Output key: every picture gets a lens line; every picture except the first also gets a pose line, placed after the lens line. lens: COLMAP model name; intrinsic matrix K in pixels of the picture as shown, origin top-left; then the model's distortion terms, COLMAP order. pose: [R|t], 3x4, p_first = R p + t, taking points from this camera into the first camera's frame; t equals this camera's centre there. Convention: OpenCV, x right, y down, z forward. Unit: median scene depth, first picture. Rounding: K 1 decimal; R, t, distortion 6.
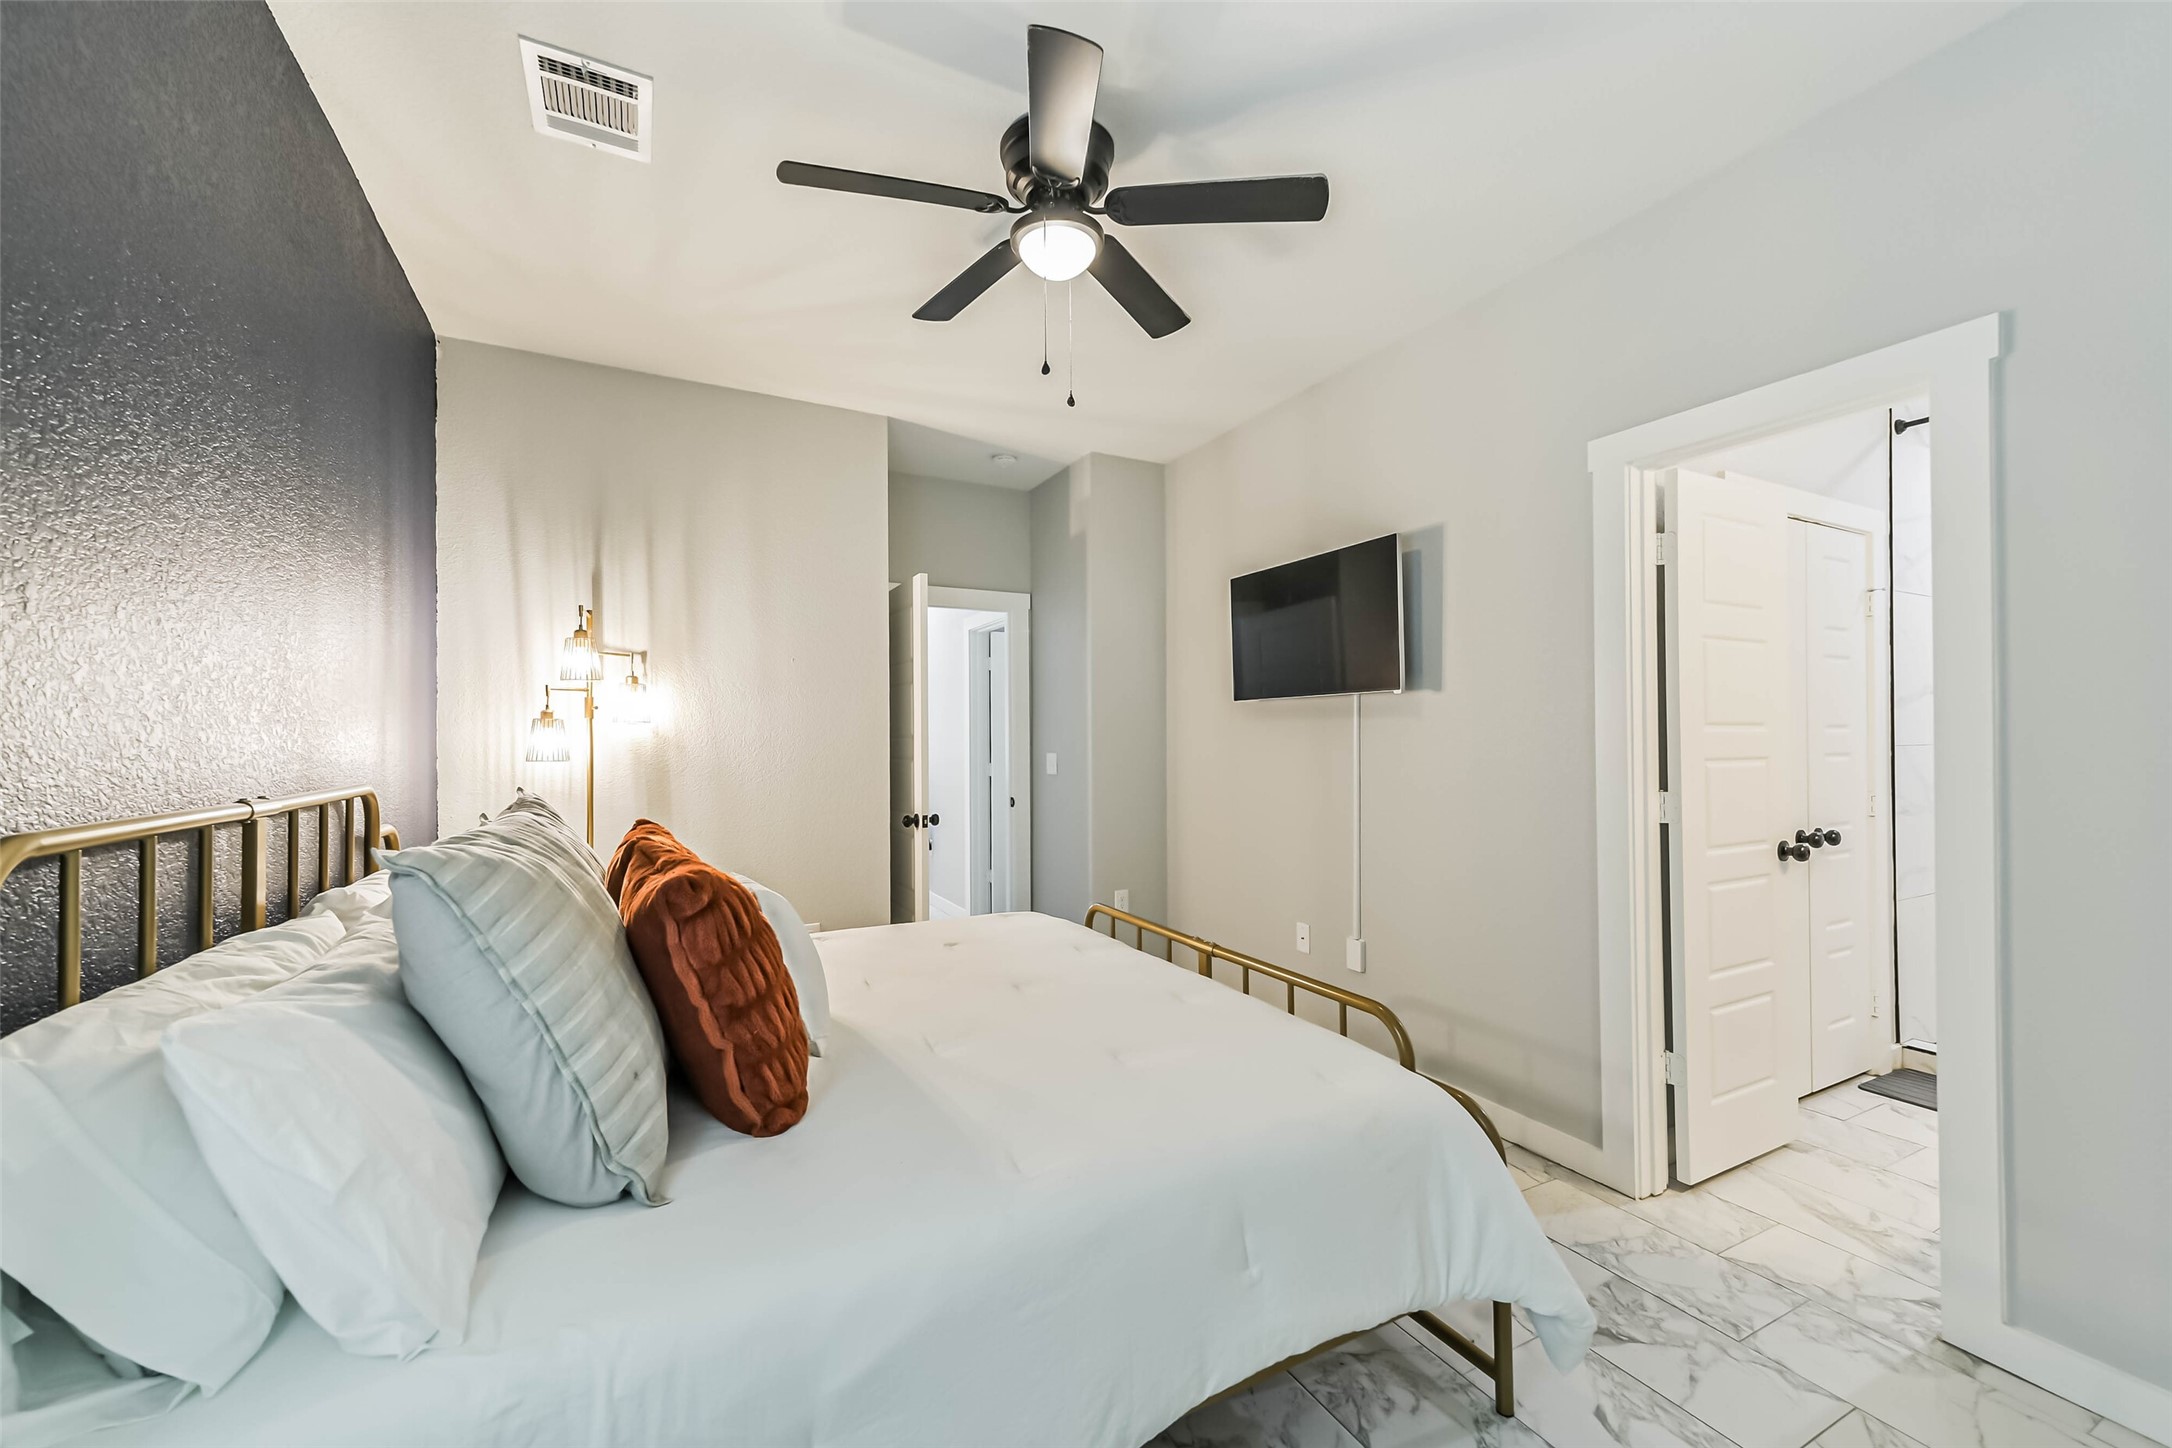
lens RADIAL K [[840.1, 0, 1096.6], [0, 840.1, 733.1], [0, 0, 1]] dist [0.002115, 0.000229]
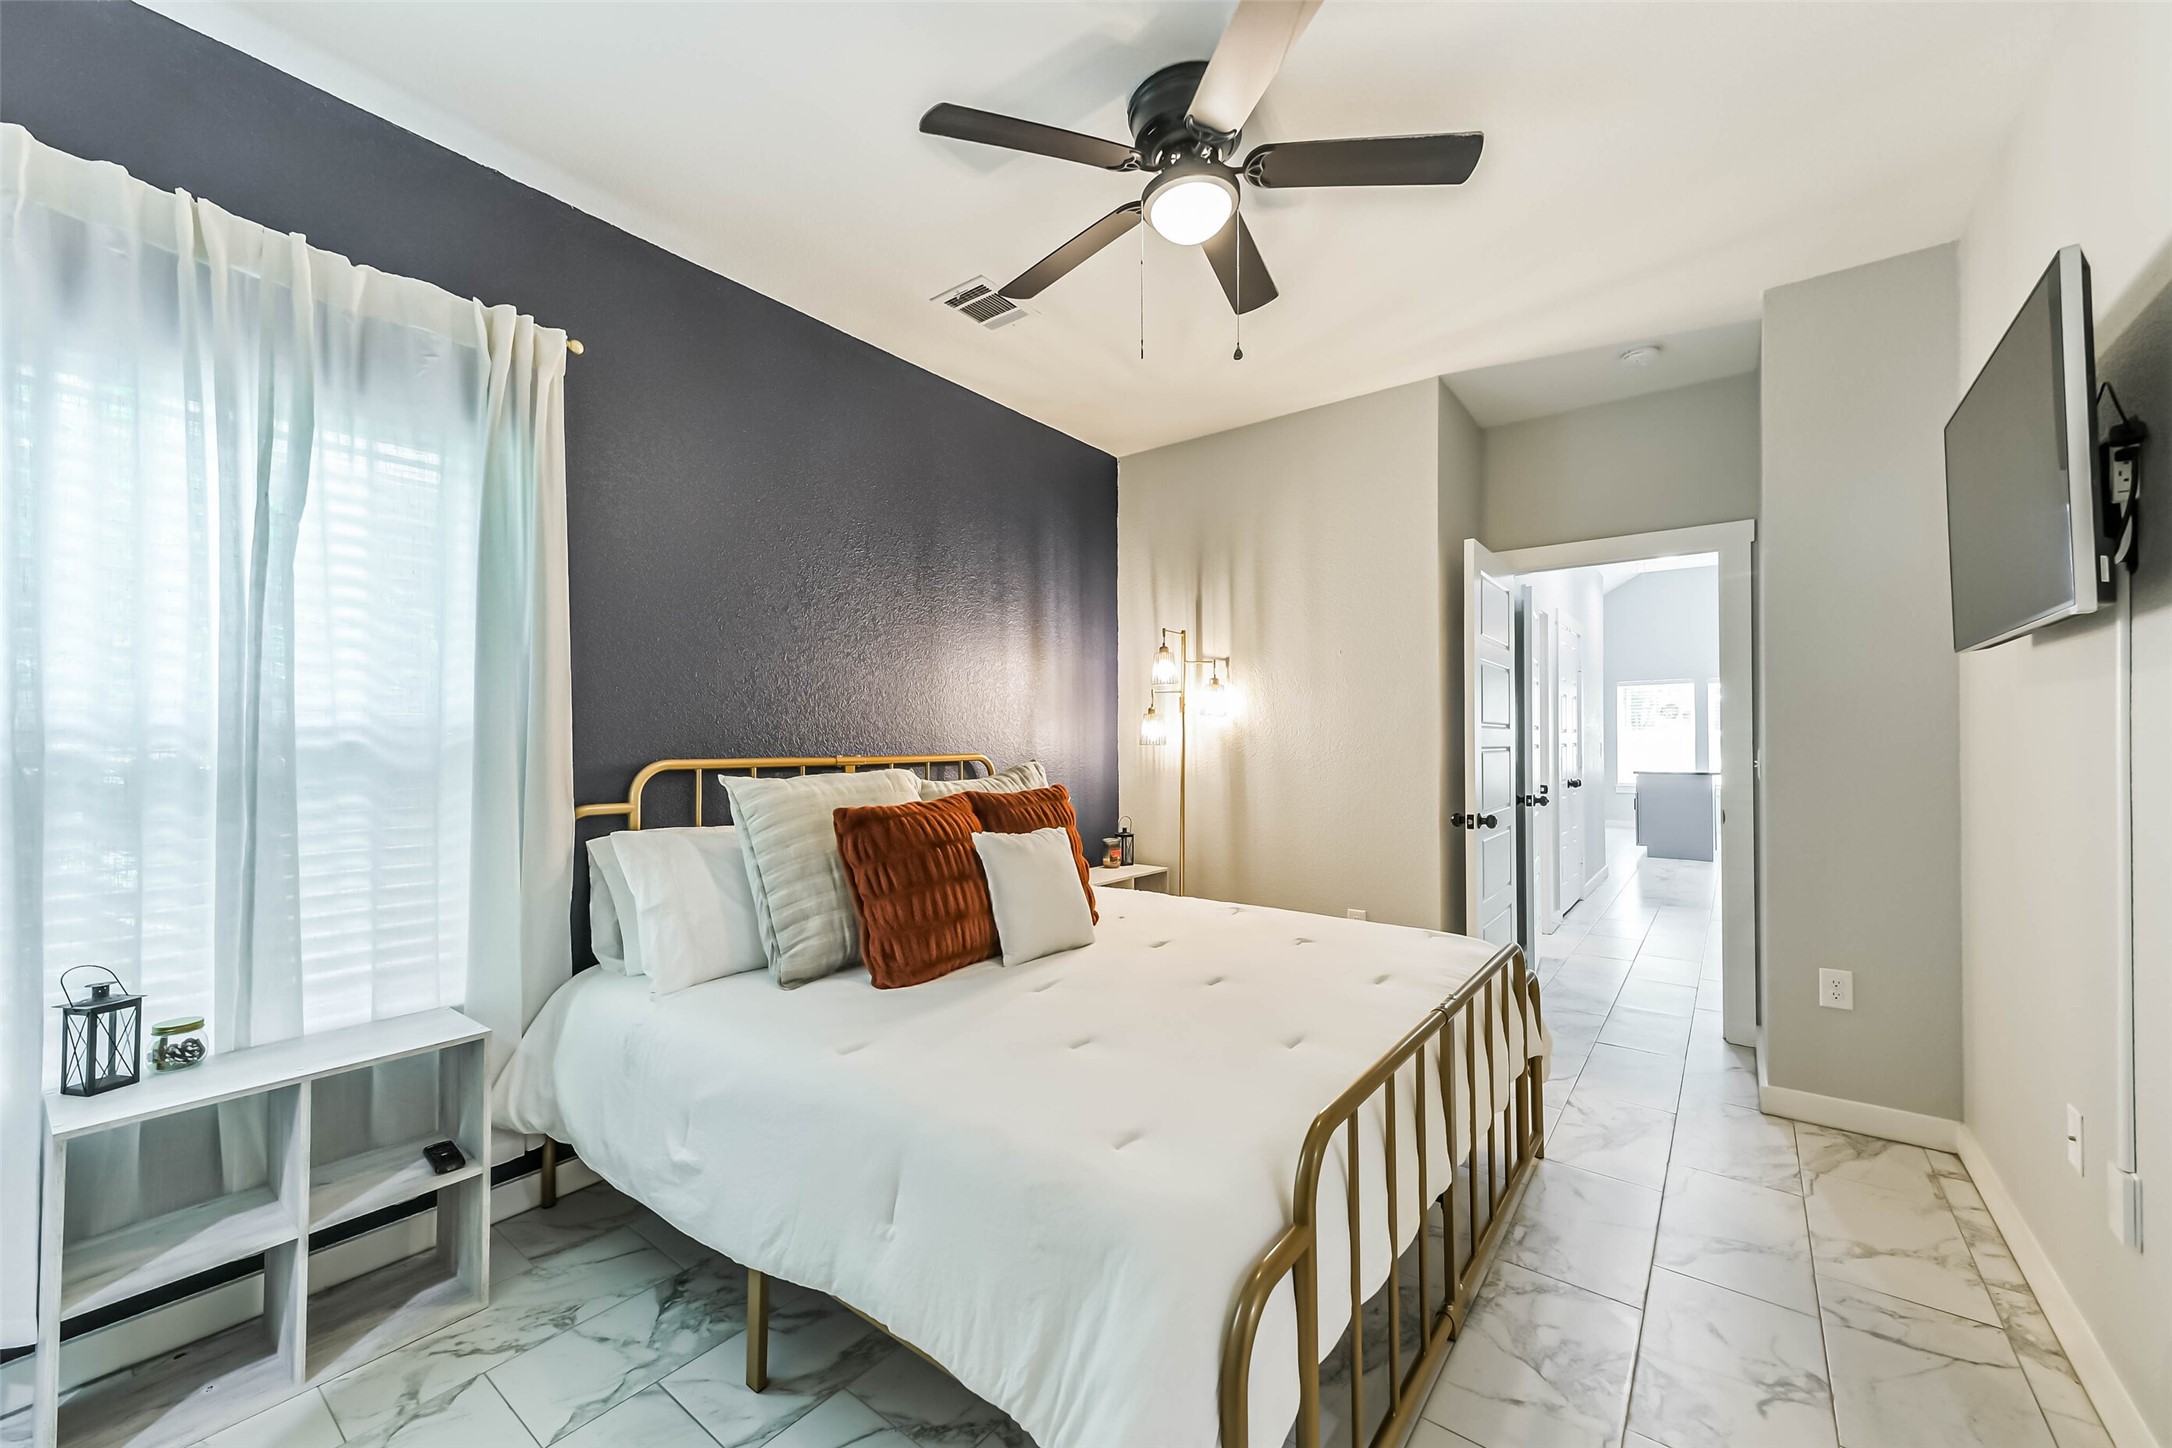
lens RADIAL K [[840.1, 0, 1089.6], [0, 840.1, 723.6], [0, 0, 1]] dist [0.002115, 0.000229]
pose [[0.401949, -0.011401, -0.915591, 0.507439], [0.006249, 0.999933, -0.009708, 0.009932], [0.915641, -0.001819, 0.401993, 0.329939]]
